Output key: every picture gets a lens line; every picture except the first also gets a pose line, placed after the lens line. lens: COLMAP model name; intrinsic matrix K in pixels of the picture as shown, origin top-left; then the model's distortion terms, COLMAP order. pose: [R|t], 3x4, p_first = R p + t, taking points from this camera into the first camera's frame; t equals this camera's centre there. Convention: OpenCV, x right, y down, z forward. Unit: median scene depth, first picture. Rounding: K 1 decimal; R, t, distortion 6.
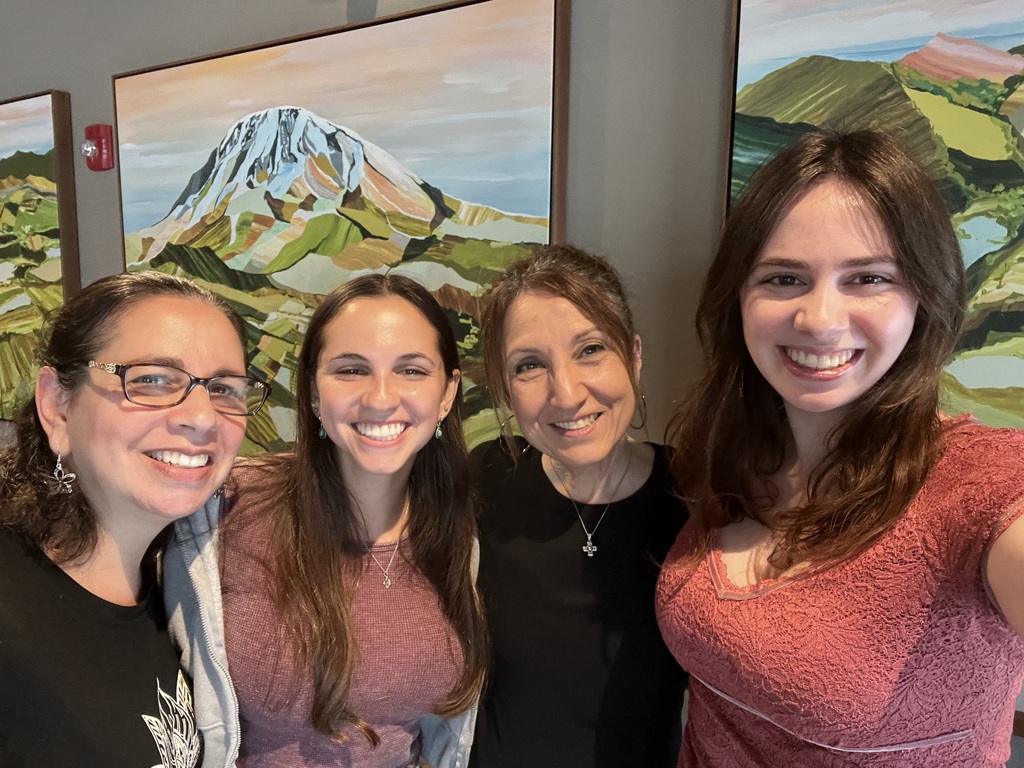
lens RADIAL K [[706.6, 0, 509.8], [0, 706.6, 382.4], [0, 0, 1]] dist [0.055605, -0.069754]
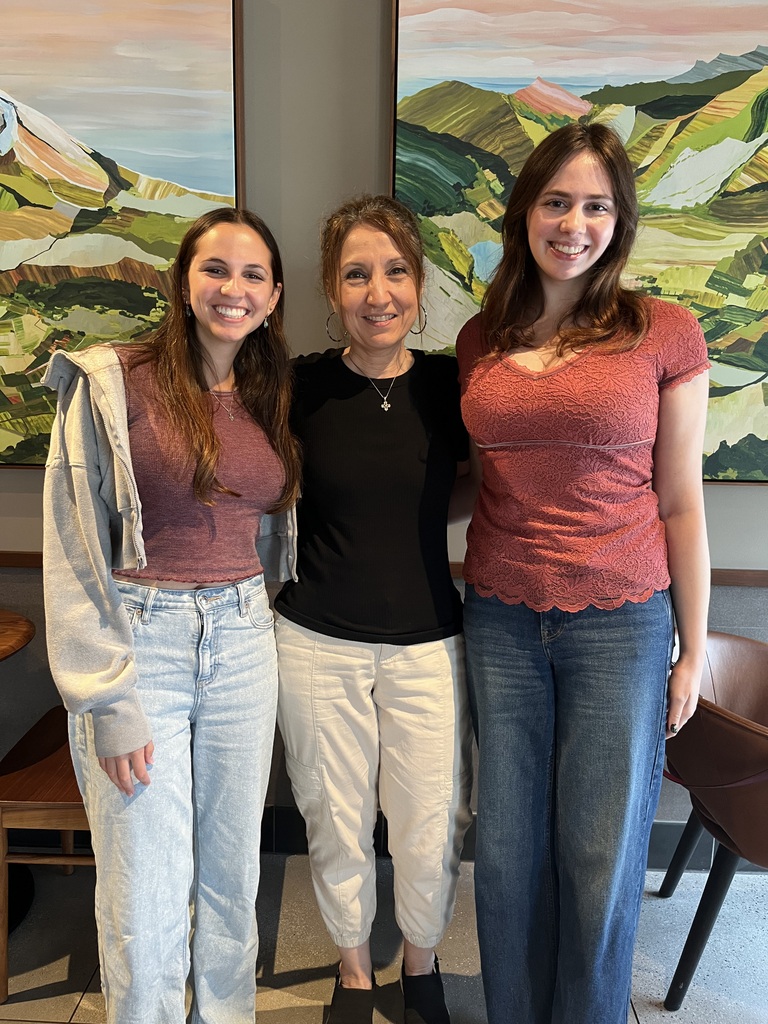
lens RADIAL K [[795.6, 0, 382.9], [0, 795.6, 508.9], [0, 0, 1]] dist [0.081573, -0.135553]
pose [[0.889349, -0.085407, 0.449181, -0.322502], [0.048345, 0.994457, 0.093367, 0.135464], [-0.454665, -0.061320, 0.888549, -0.226959]]
